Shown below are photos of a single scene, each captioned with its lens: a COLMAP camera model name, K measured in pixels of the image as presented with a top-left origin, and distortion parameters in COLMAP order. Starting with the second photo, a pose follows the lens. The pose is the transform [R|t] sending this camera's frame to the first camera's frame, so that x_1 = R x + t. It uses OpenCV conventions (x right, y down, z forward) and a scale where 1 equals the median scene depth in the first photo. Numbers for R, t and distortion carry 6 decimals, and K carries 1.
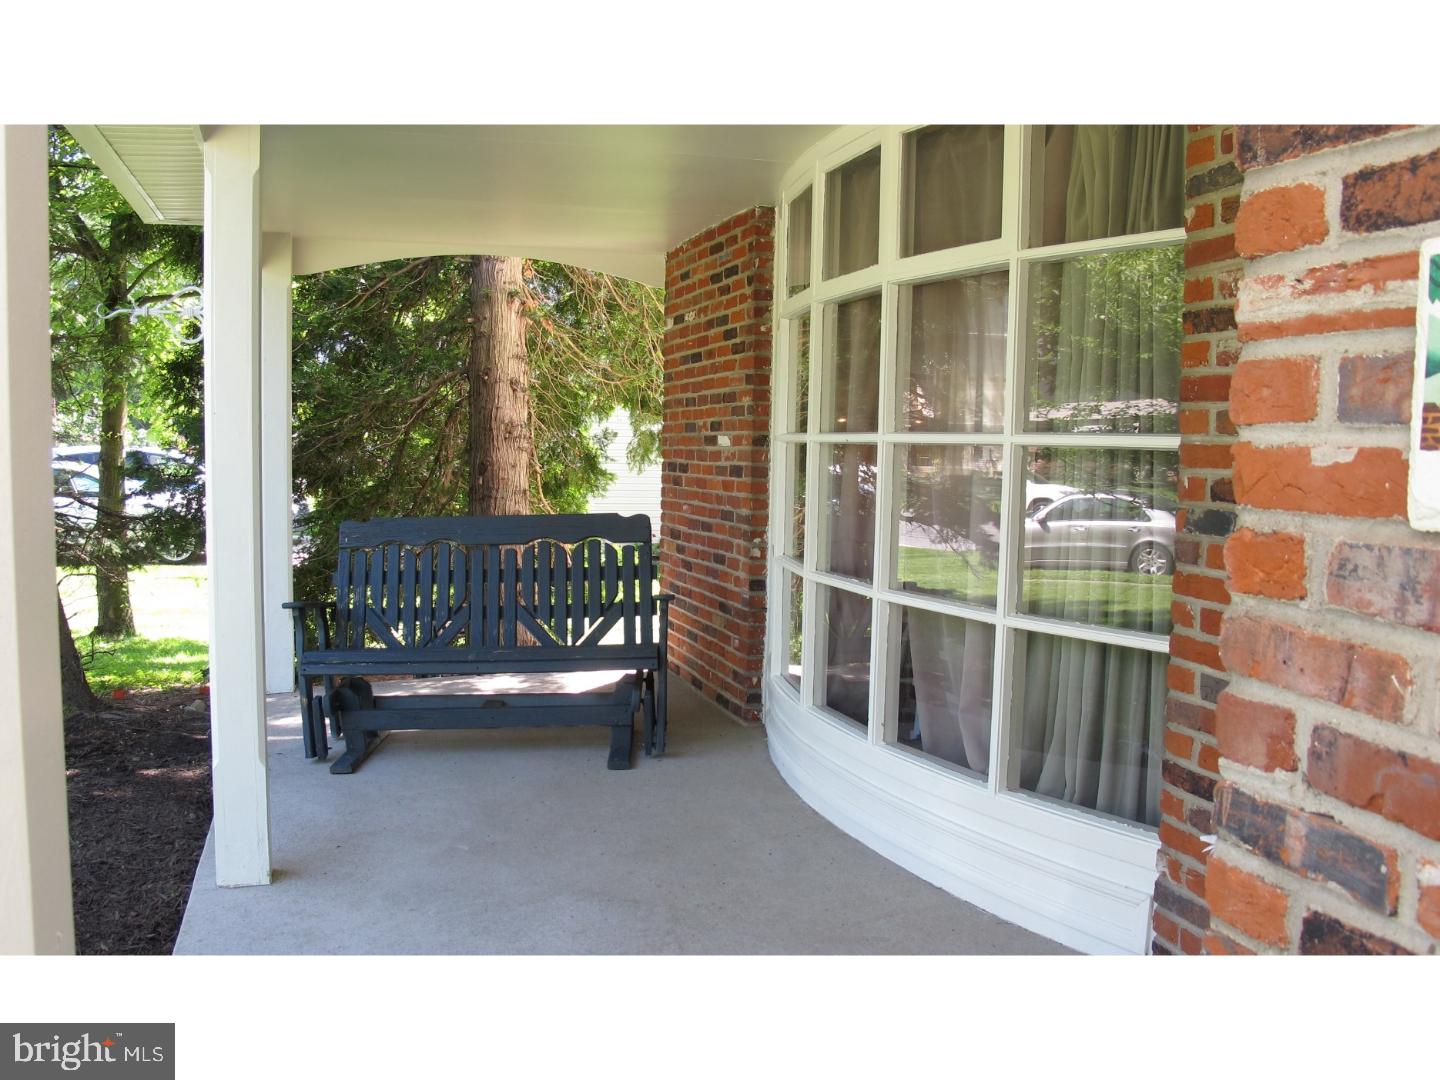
lens RADIAL K [[1247.3, 0, 720.0], [0, 1247.3, 540.0], [0, 0, 1]] dist [-0.160090, 0.150312]
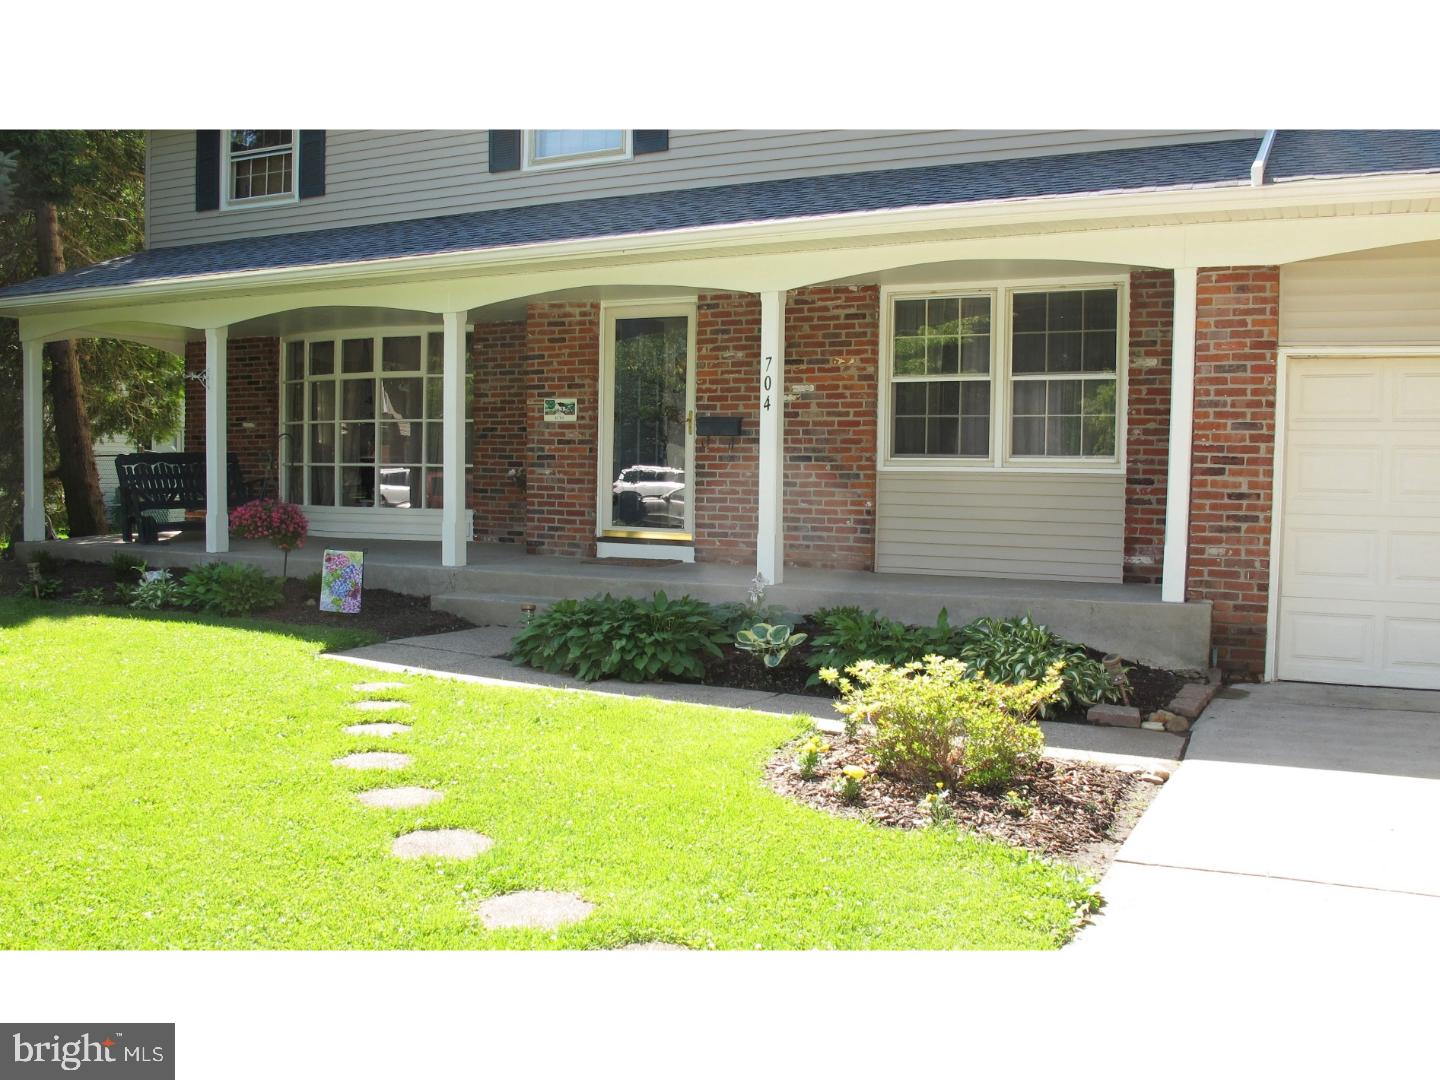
lens RADIAL K [[1247.3, 0, 720.0], [0, 1247.3, 540.0], [0, 0, 1]] dist [-0.160090, 0.150312]
pose [[0.686949, -0.042524, 0.725461, -2.581534], [0.052726, 0.998572, 0.008605, 0.411055], [-0.724790, 0.032339, 0.688210, -3.123150]]
